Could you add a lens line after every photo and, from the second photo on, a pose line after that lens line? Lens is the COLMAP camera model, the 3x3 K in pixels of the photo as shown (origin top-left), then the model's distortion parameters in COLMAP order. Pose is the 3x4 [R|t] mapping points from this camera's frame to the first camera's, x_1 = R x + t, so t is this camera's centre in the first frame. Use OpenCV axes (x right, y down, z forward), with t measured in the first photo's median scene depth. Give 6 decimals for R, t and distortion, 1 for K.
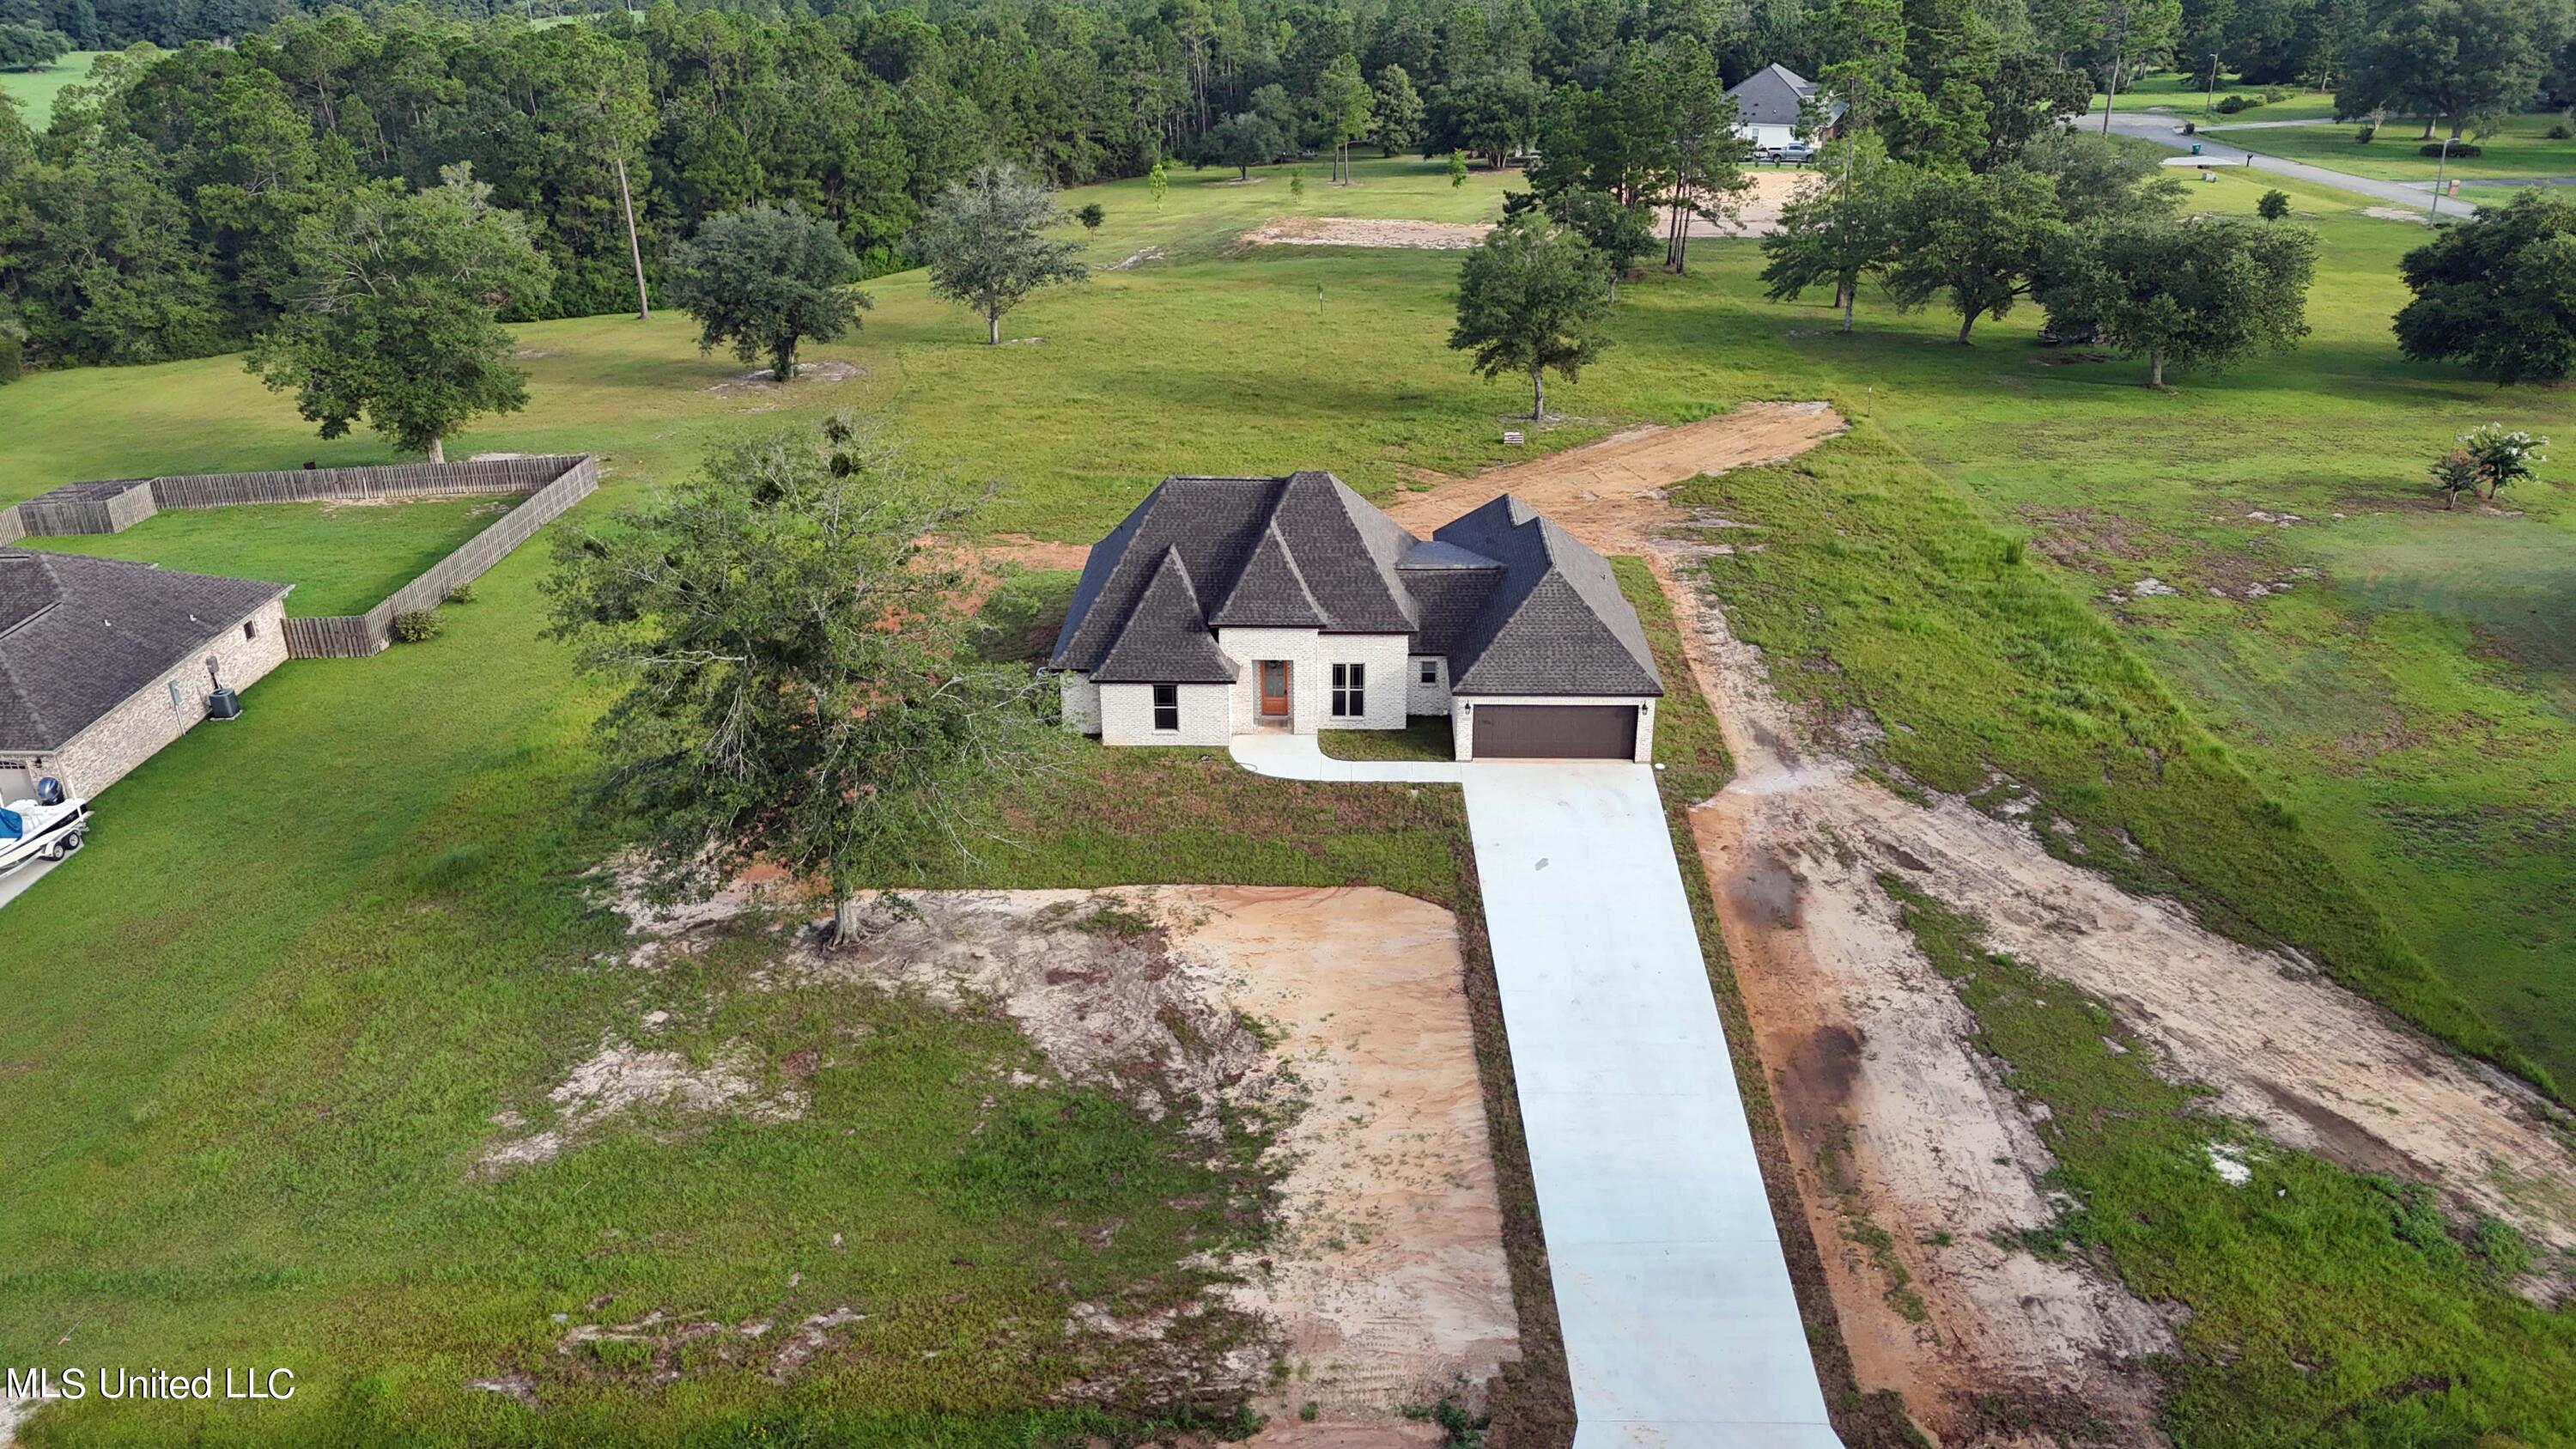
lens RADIAL K [[1876.1, 0, 1279.7], [0, 1876.1, 772.2], [0, 0, 1]] dist [0.075934, -0.087718]
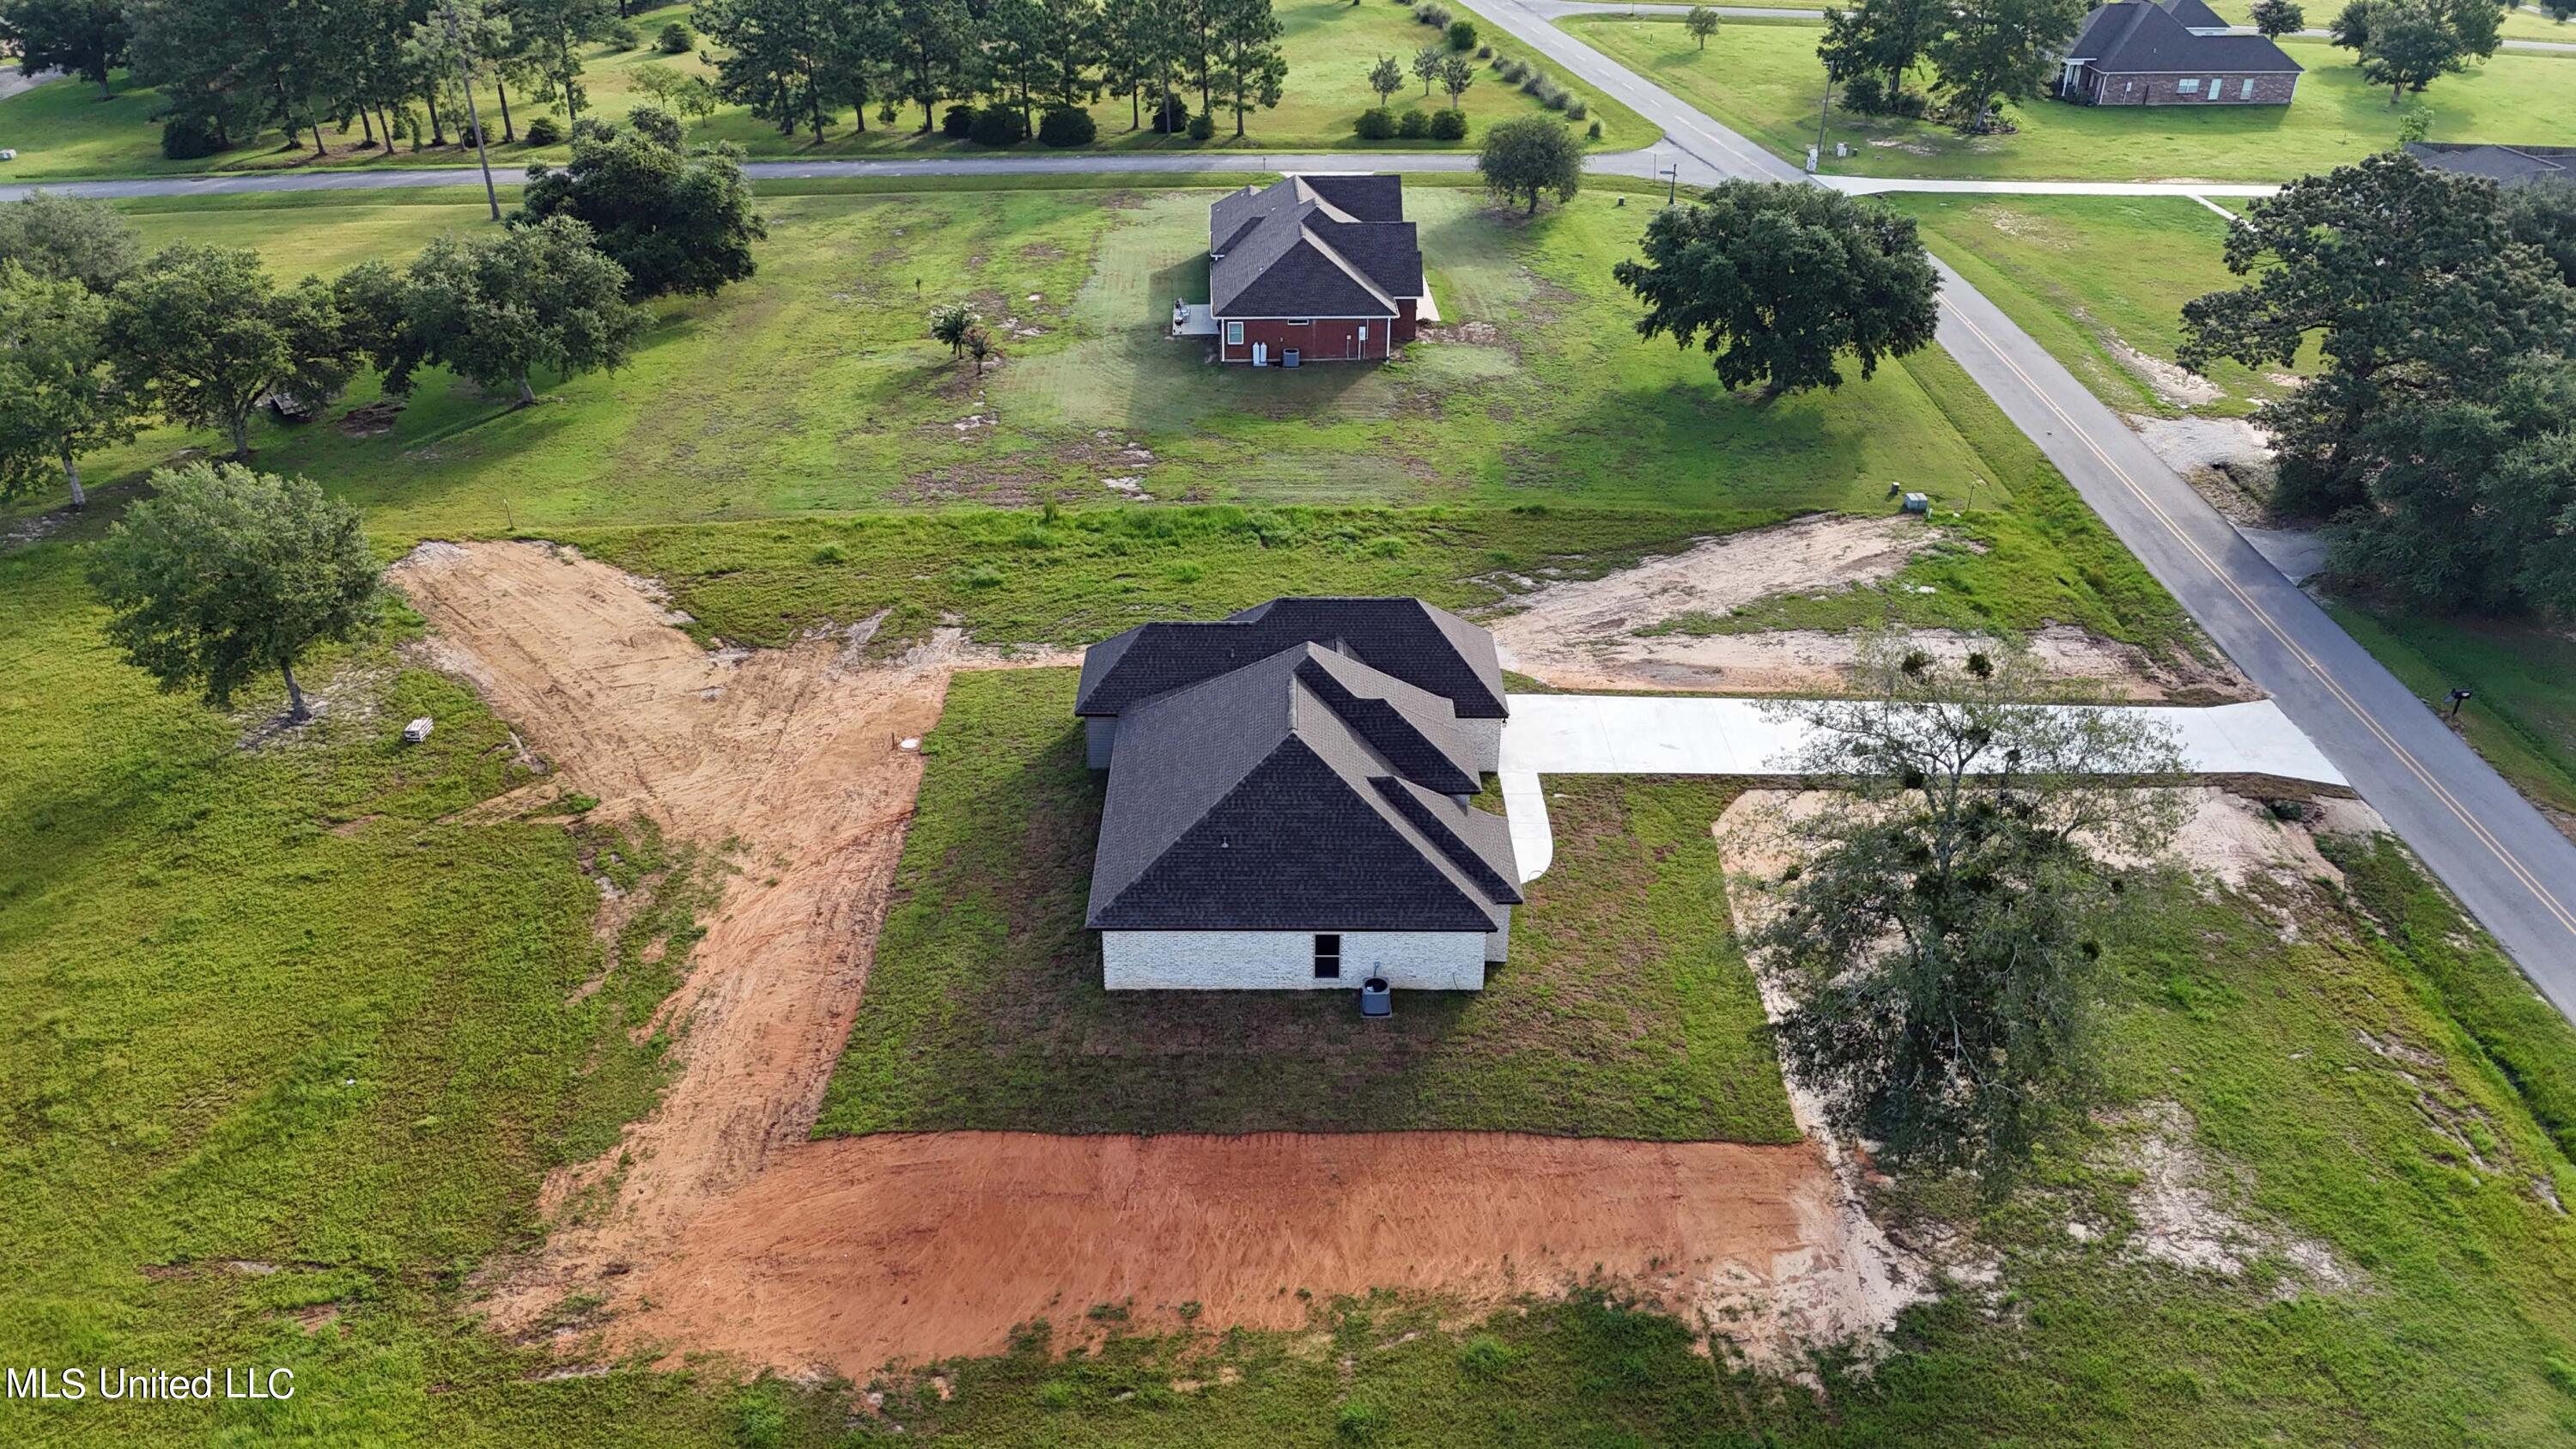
lens RADIAL K [[1855.4, 0, 1292.1], [0, 1855.4, 771.2], [0, 0, 1]] dist [0.081606, -0.084761]
pose [[-0.040133, -0.504871, 0.862261, -1.016091], [0.431977, 0.769377, 0.470591, -0.689125], [-0.900991, 0.391363, 0.187215, 1.051439]]
